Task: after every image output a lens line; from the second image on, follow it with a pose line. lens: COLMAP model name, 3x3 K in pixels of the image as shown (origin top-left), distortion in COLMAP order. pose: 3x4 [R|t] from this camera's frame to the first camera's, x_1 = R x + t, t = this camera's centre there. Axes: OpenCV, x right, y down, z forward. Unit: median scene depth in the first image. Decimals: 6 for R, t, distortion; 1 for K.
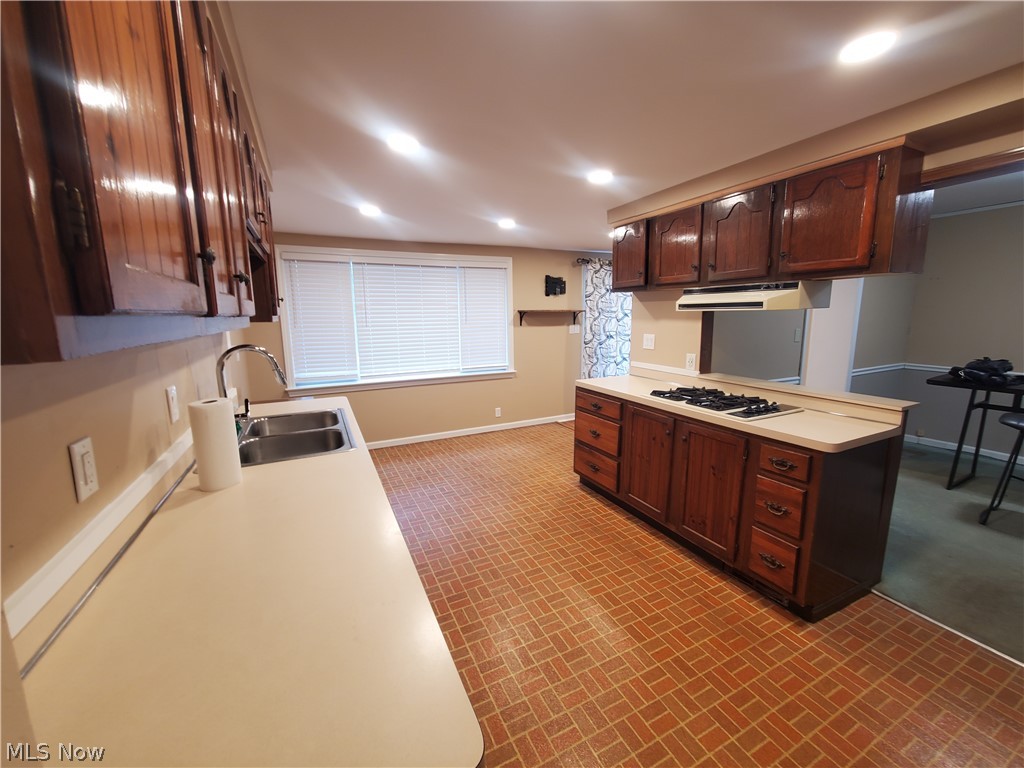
lens RADIAL K [[405.2, 0, 512.4], [0, 405.2, 376.8], [0, 0, 1]] dist [-0.001452, -0.000679]
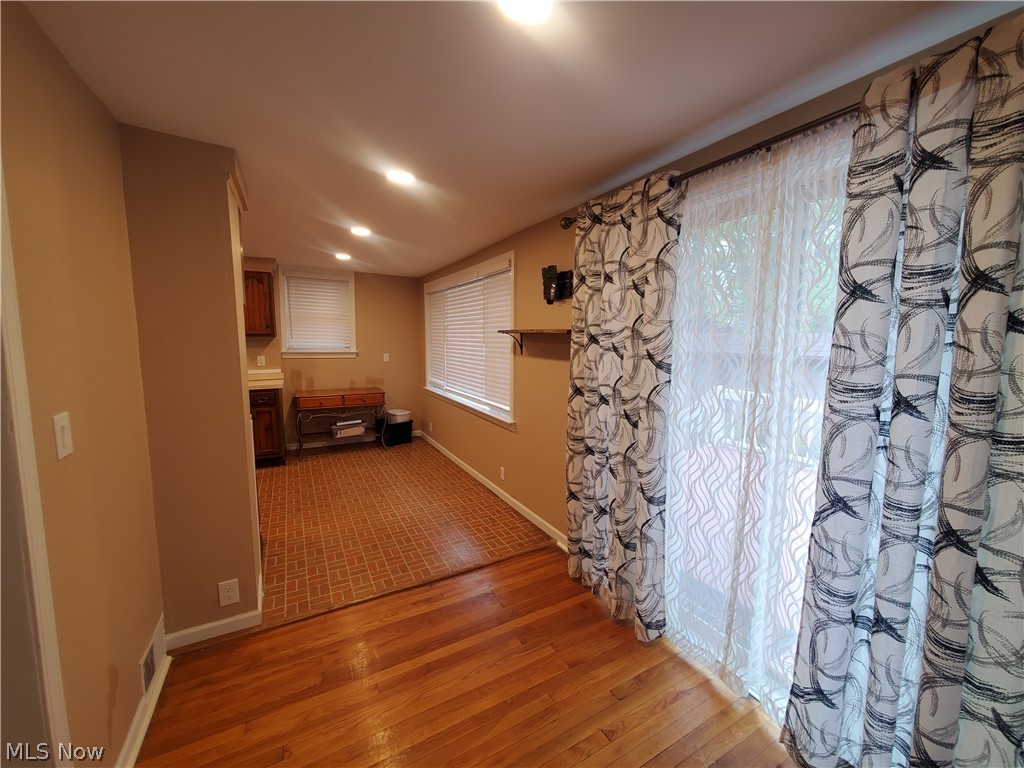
lens RADIAL K [[405.2, 0, 512.4], [0, 405.2, 376.8], [0, 0, 1]] dist [-0.001452, -0.000679]
pose [[0.053260, 0.114870, -0.991952, 1.078755], [-0.161969, 0.981201, 0.104929, -0.257359], [0.985358, 0.155077, 0.070864, 1.558002]]
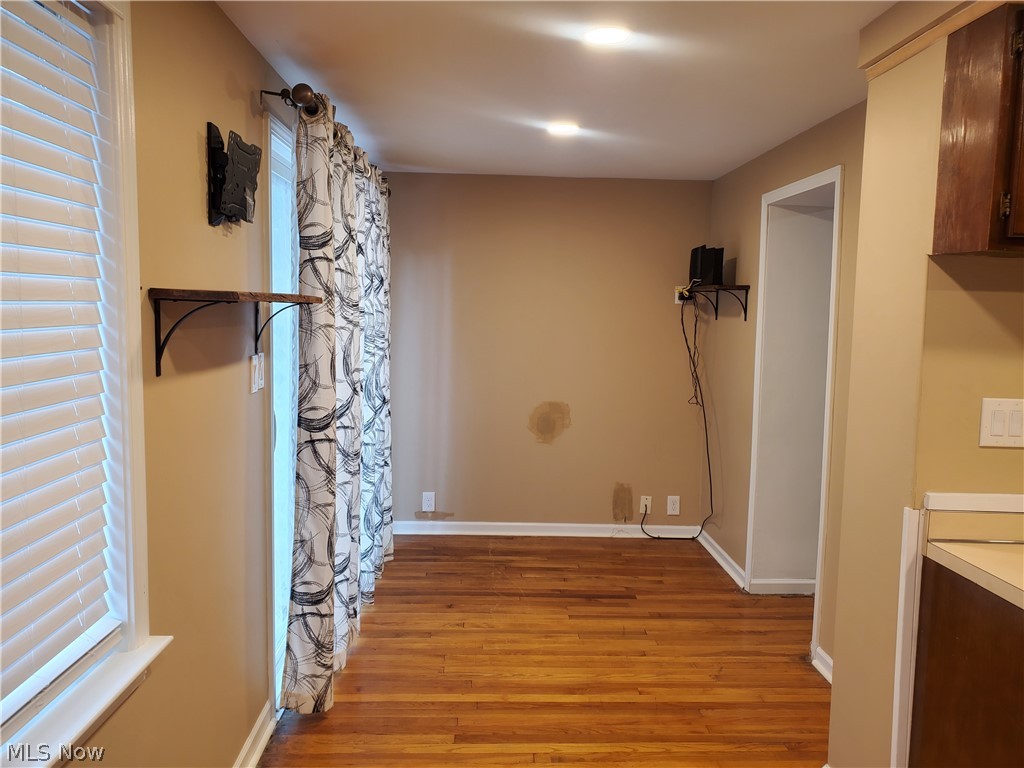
lens RADIAL K [[810.5, 0, 506.6], [0, 810.5, 378.7], [0, 0, 1]] dist [0.011743, -0.002686]
pose [[0.405414, -0.061112, 0.912088, -0.403886], [0.111423, 0.993627, 0.017049, -0.185783], [-0.907317, 0.094716, 0.409640, 1.176708]]
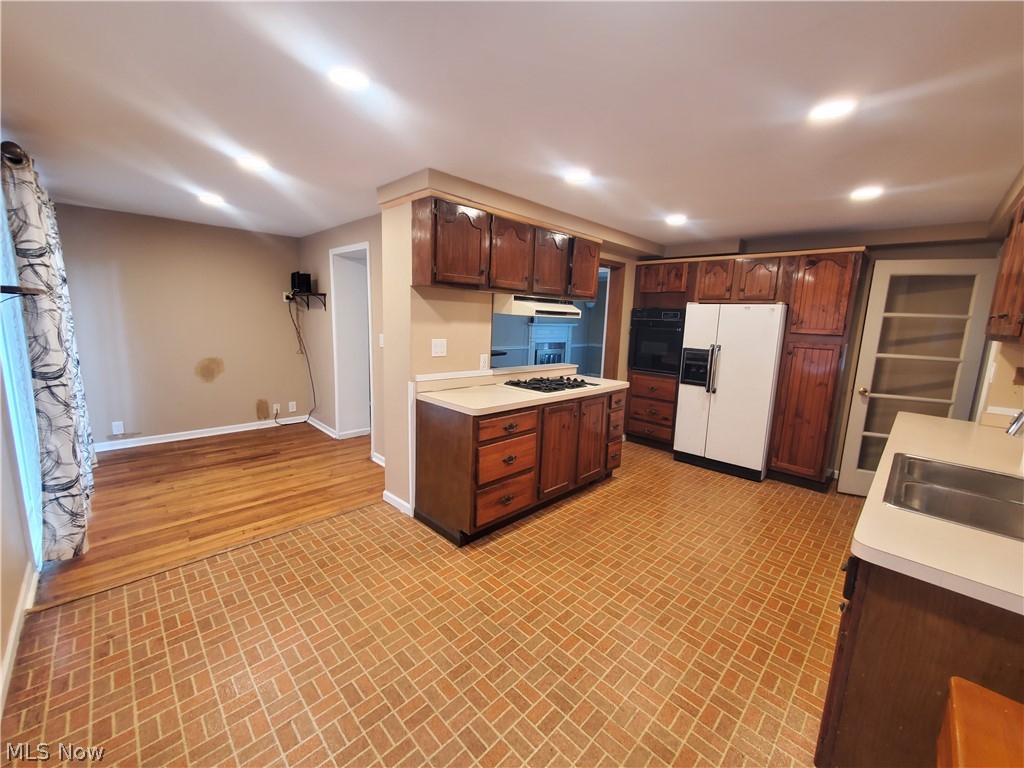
lens RADIAL K [[405.2, 0, 512.4], [0, 405.2, 376.8], [0, 0, 1]] dist [-0.001452, -0.000679]
pose [[-0.318801, -0.143907, 0.936833, -0.559306], [0.110125, 0.976089, 0.187412, -0.183549], [-0.941403, 0.162916, -0.295330, 1.207802]]
